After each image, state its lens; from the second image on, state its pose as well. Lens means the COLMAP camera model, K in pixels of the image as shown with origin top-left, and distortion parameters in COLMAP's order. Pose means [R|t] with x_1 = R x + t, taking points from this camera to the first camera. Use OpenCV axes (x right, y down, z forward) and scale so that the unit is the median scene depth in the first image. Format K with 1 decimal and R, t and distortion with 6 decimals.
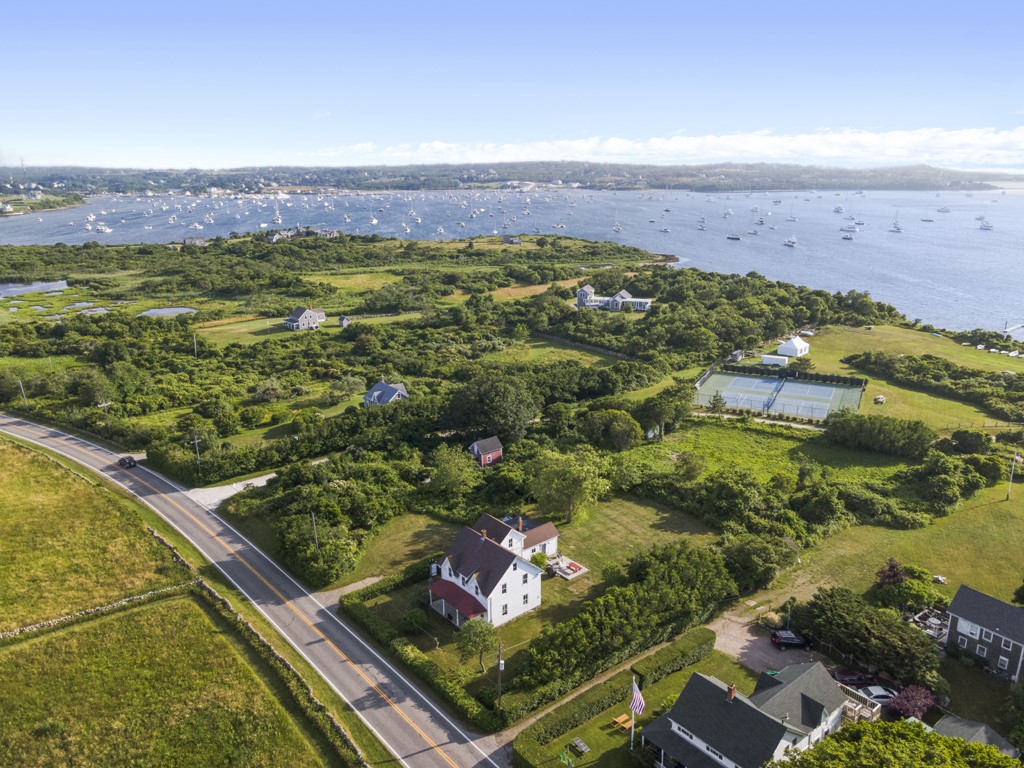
lens RADIAL K [[741.9, 0, 512.0], [0, 741.9, 384.0], [0, 0, 1]] dist [0.012495, 0.063926]
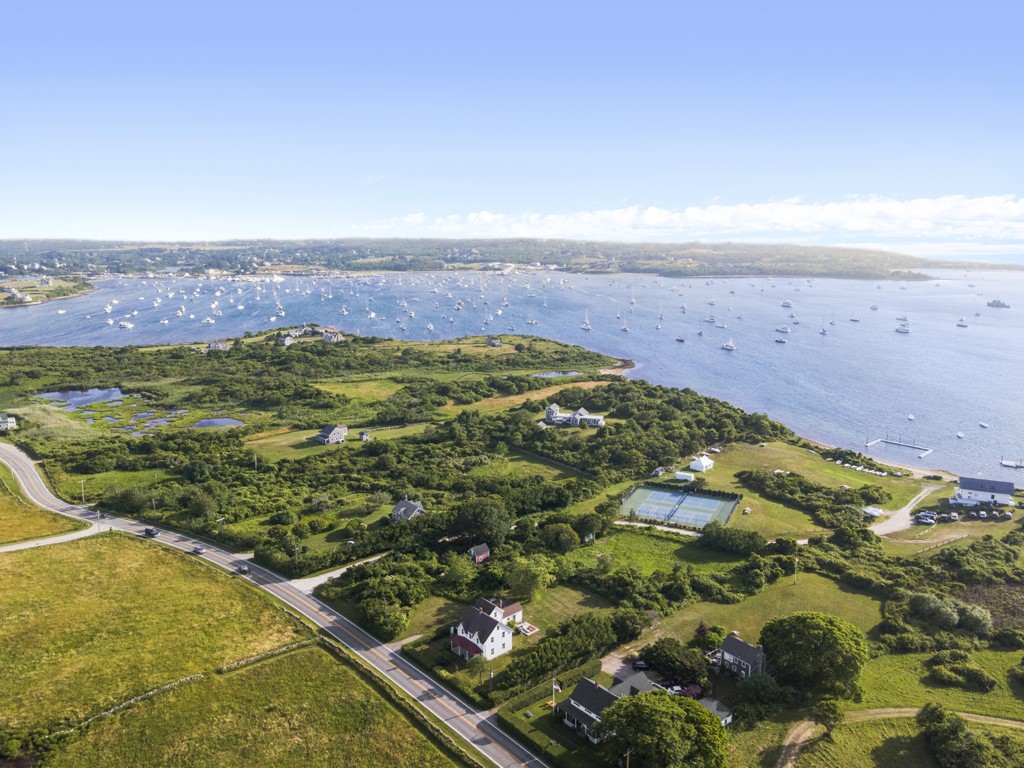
lens RADIAL K [[741.9, 0, 512.0], [0, 741.9, 384.0], [0, 0, 1]] dist [0.012495, 0.063926]
pose [[0.999665, 0.001329, 0.025832, -0.005516], [0.000843, 0.996476, -0.083870, -0.117829], [-0.025853, 0.083864, 0.996142, -0.518184]]
